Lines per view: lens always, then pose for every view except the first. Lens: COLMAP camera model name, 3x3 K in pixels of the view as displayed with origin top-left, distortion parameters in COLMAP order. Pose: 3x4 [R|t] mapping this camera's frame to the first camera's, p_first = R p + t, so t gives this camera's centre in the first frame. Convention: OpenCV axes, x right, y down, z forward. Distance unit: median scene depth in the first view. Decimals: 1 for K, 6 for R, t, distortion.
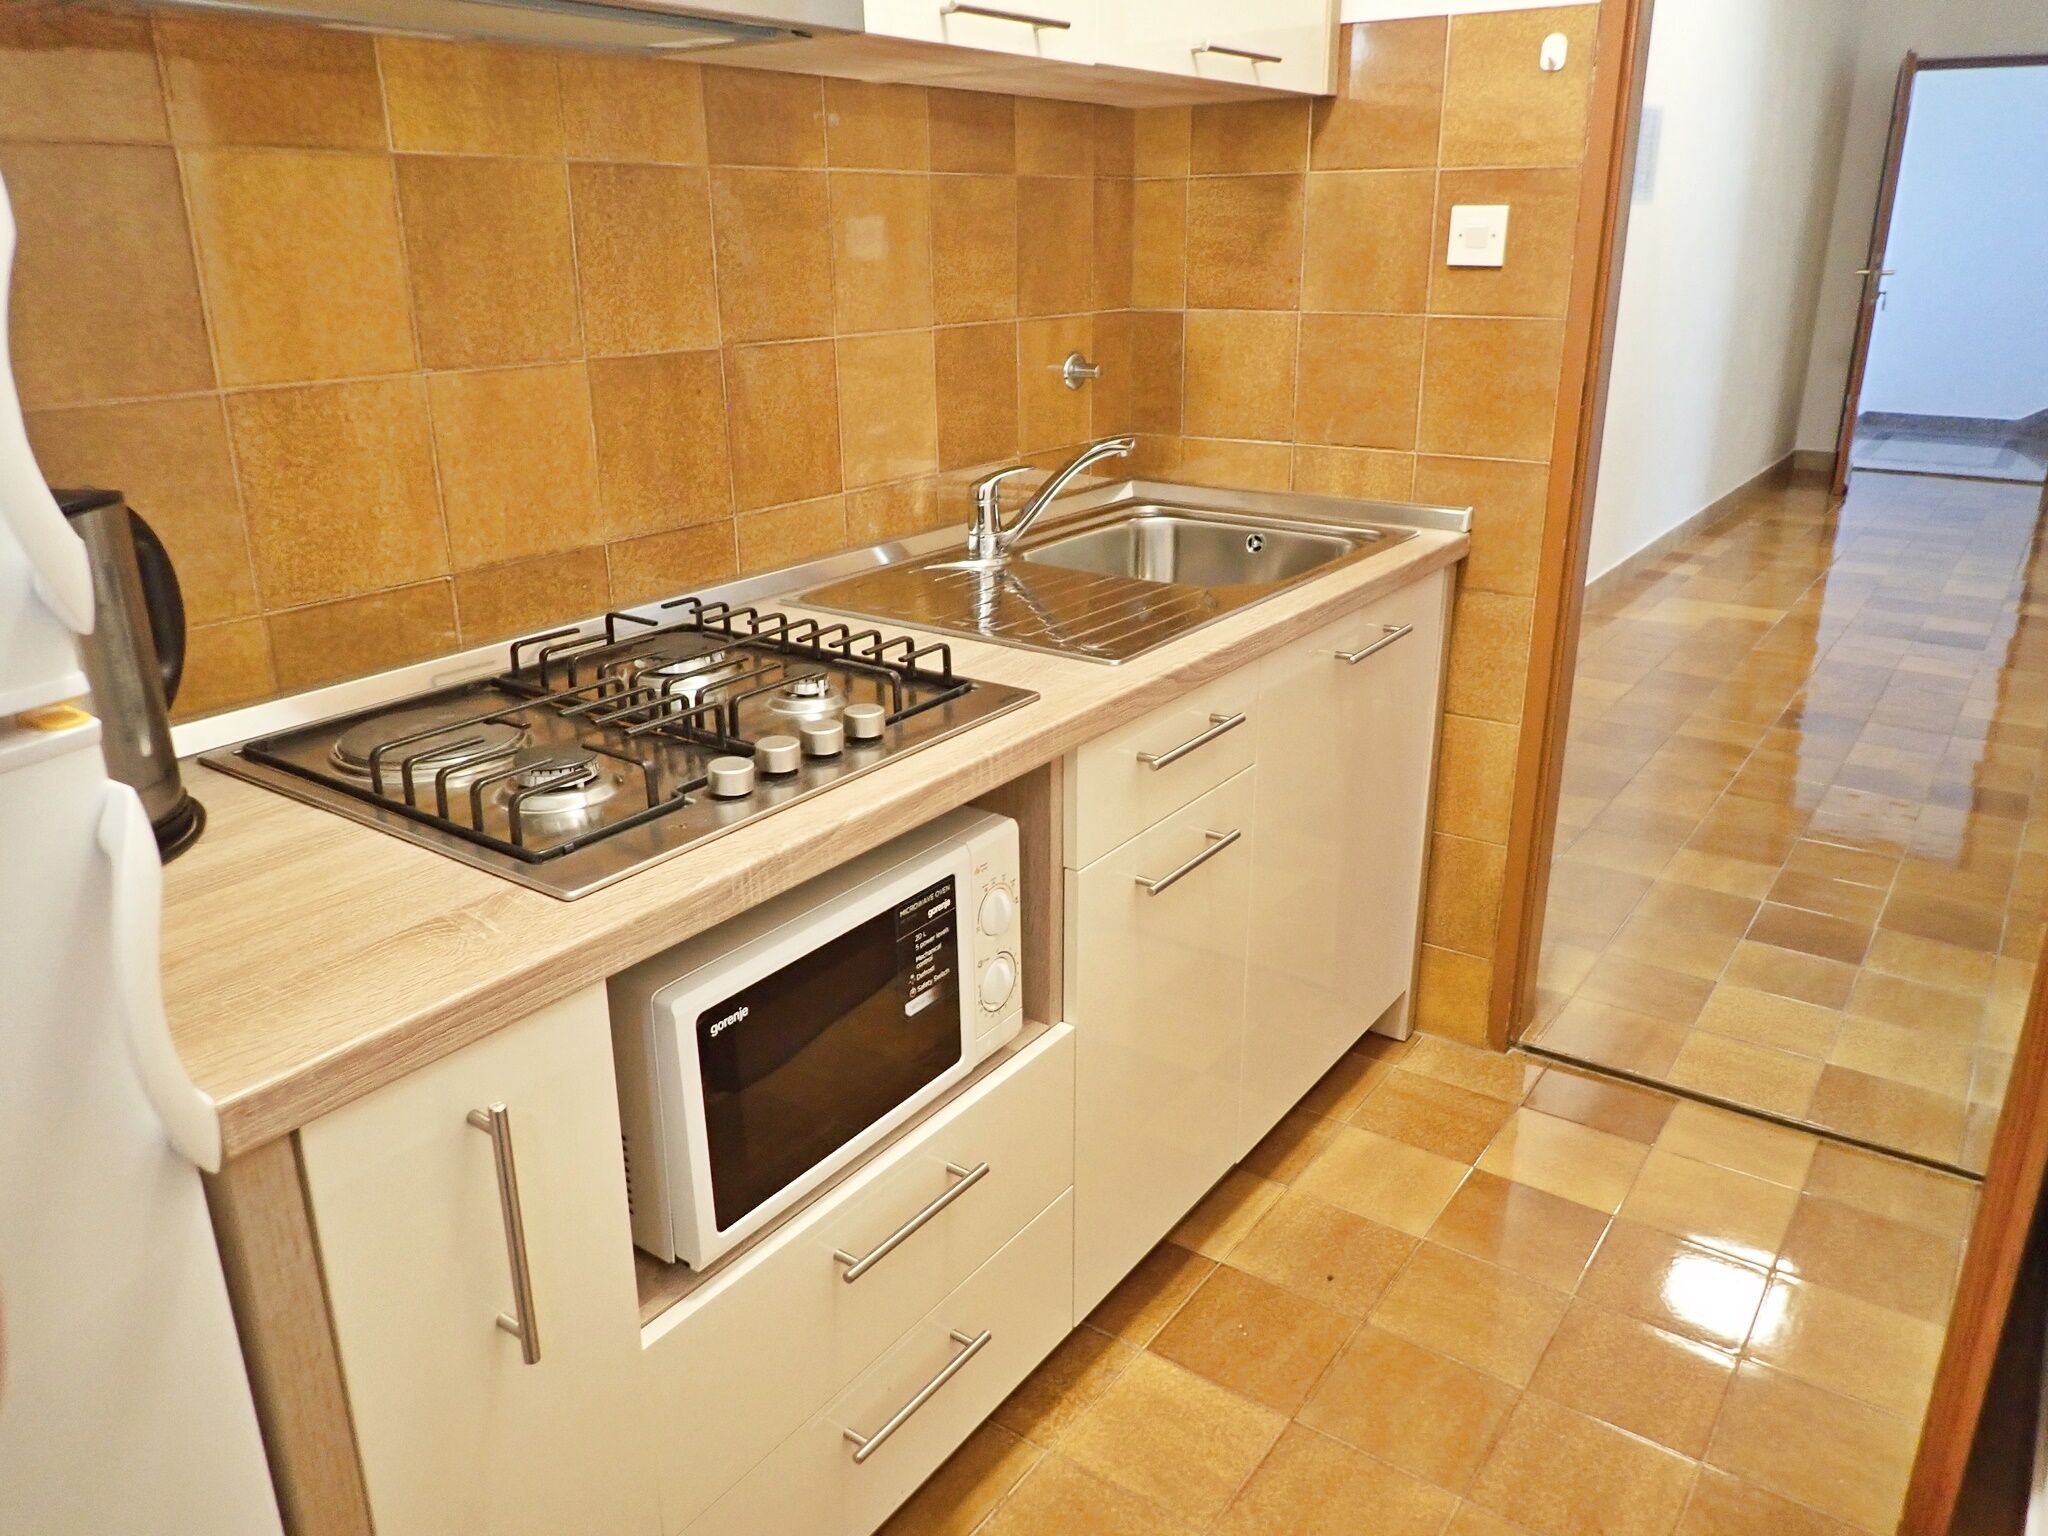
lens RADIAL K [[1500.5, 0, 1024.0], [0, 1500.5, 768.0], [0, 0, 1]] dist [-0.006275, 0.000276]
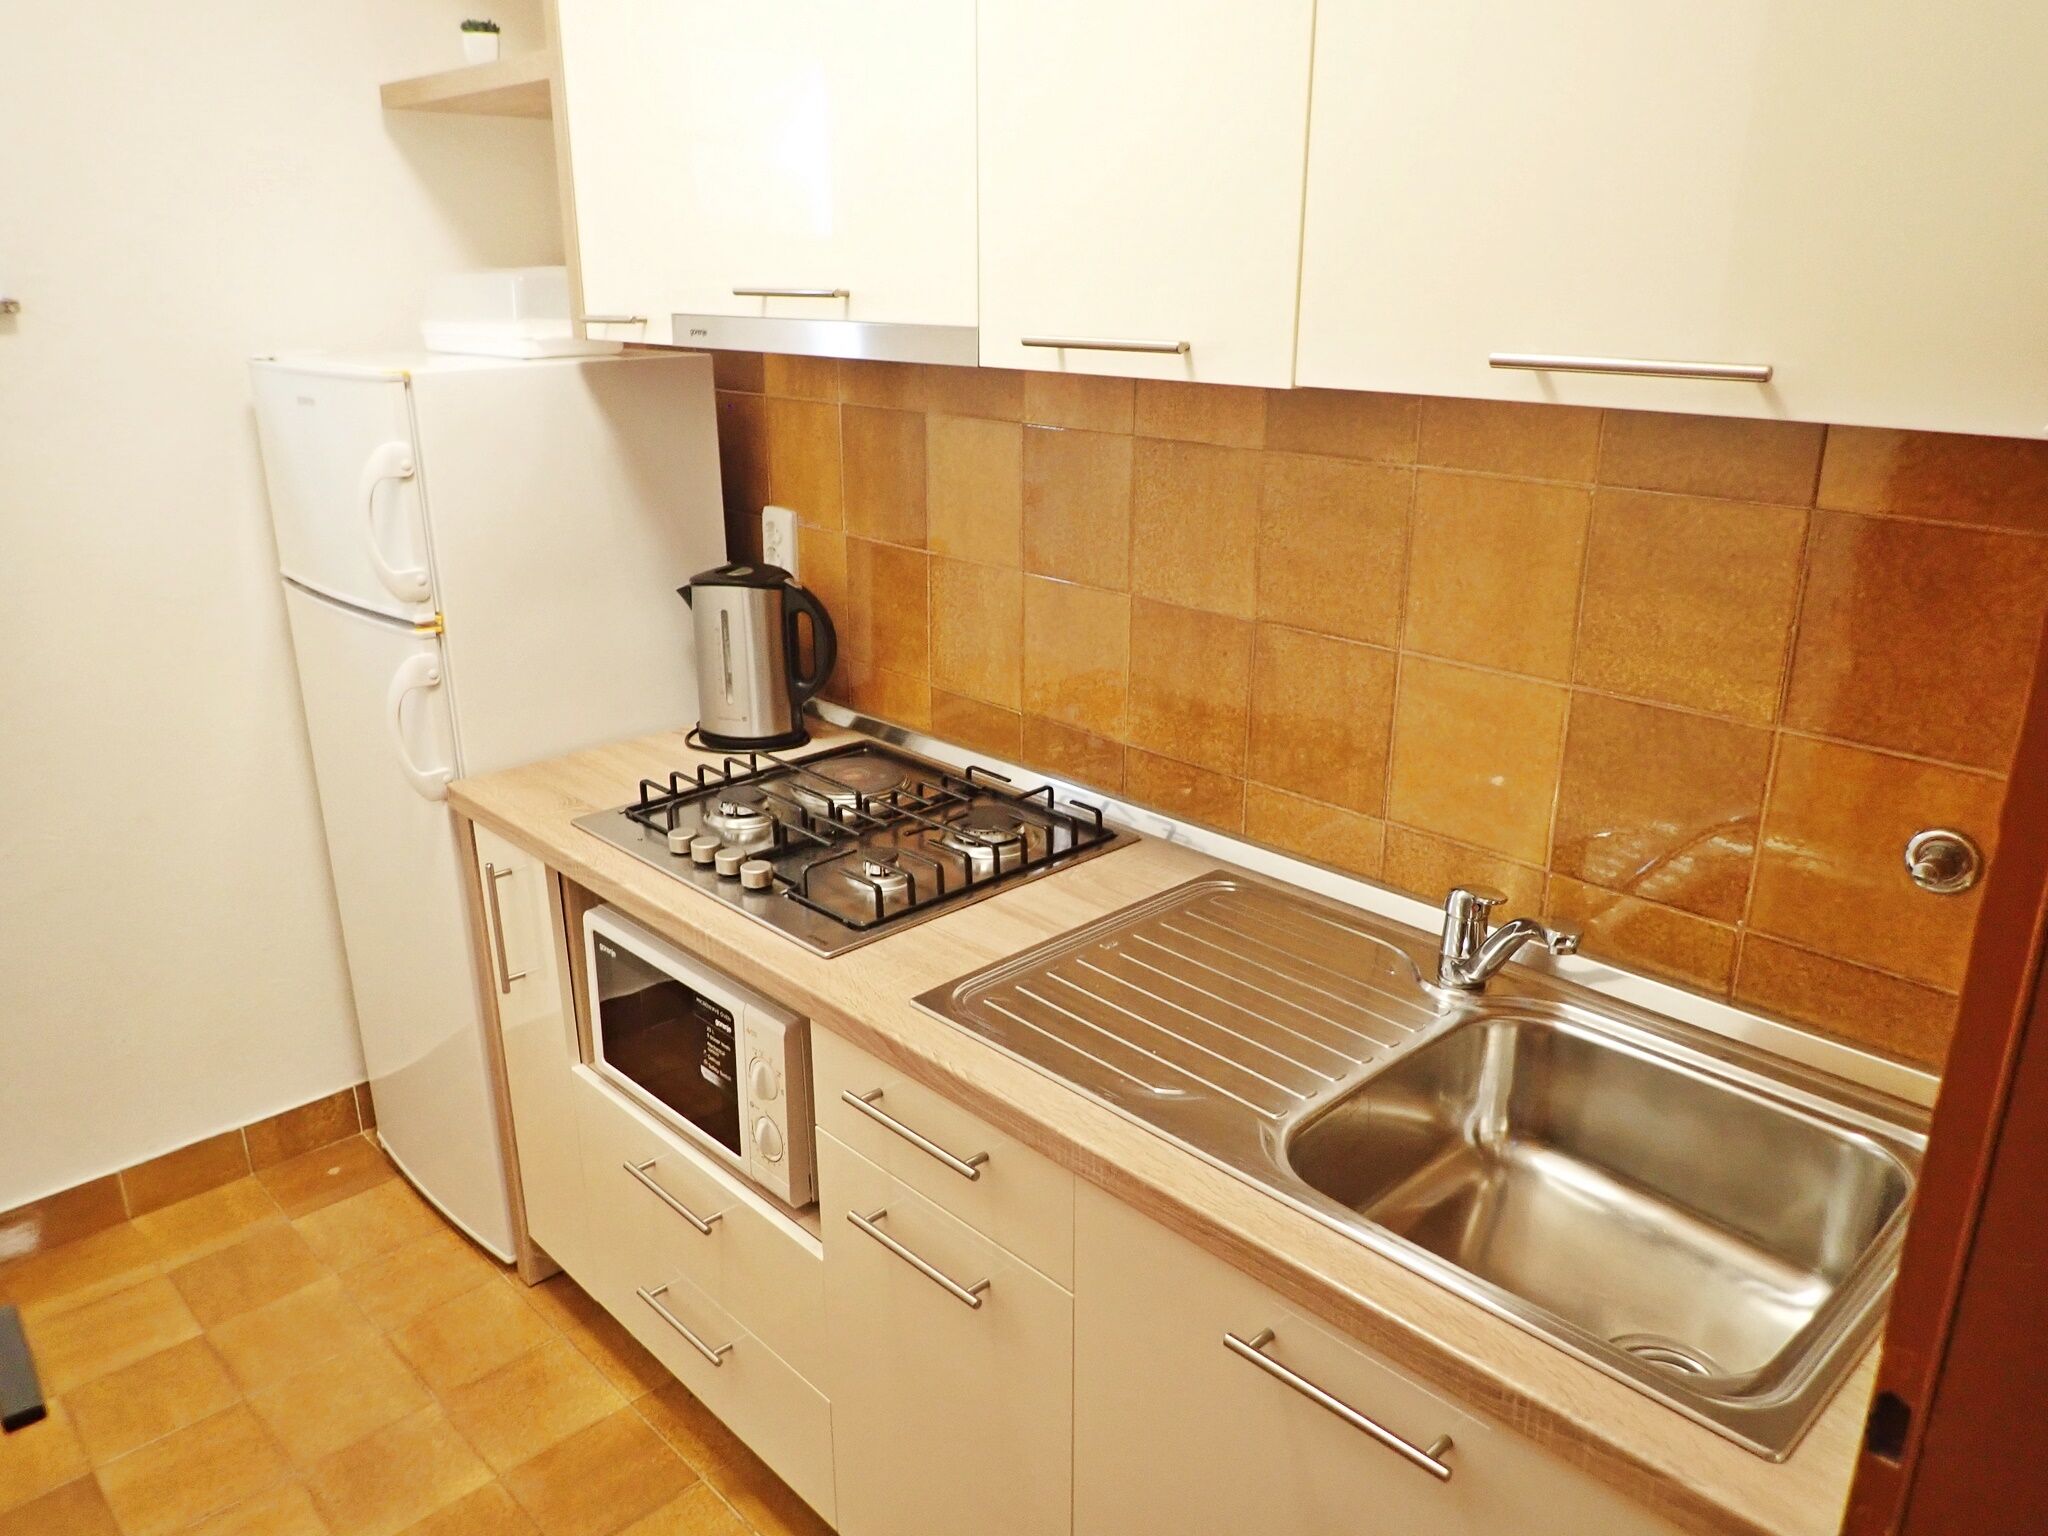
lens RADIAL K [[1489.9, 0, 1024.0], [0, 1489.9, 768.0], [0, 0, 1]] dist [0.005881, 0.000789]
pose [[-0.191822, 0.324491, -0.926234, 0.854040], [-0.329844, 0.867548, 0.372241, -0.560405], [0.924341, 0.376917, -0.059384, 1.035233]]
